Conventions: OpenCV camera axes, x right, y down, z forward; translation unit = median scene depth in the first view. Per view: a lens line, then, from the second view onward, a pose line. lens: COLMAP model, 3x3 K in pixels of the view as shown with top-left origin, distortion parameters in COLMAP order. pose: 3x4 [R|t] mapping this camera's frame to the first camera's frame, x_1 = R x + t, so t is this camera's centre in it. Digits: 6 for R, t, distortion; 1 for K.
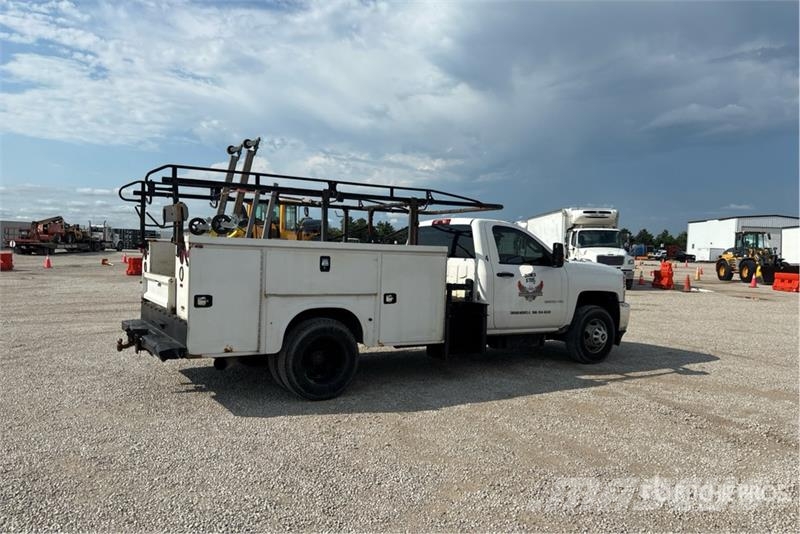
lens RADIAL K [[609.8, 0, 411.0], [0, 609.8, 269.1], [0, 0, 1]] dist [0.001256, -0.004711]
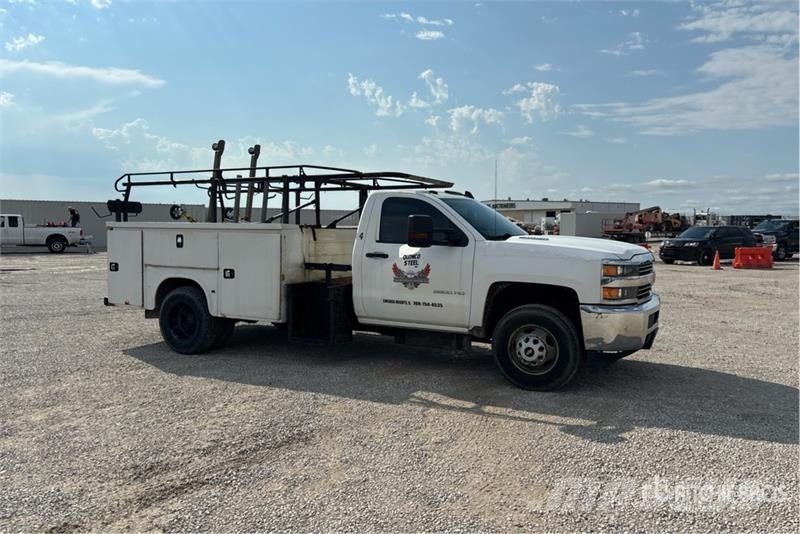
lens RADIAL K [[609.8, 0, 411.0], [0, 609.8, 269.1], [0, 0, 1]] dist [0.001256, -0.004711]
pose [[0.530492, 0.031382, -0.847109, 0.917660], [-0.015641, 0.999507, 0.027233, 0.005065], [0.847546, -0.001197, 0.530721, 0.608965]]
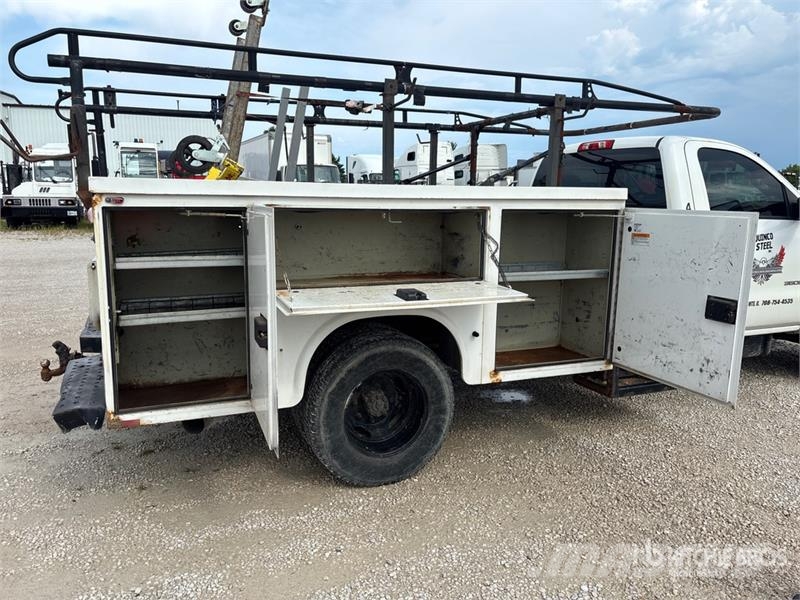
lens RADIAL K [[605.2, 0, 400.0], [0, 605.2, 300.0], [0, 0, 1]] dist [0.008756, -0.004127]
pose [[0.984582, 0.011657, -0.174536, -0.035529], [0.013823, 0.989472, 0.144063, -0.018432], [0.174378, -0.144255, 0.974055, 0.417041]]
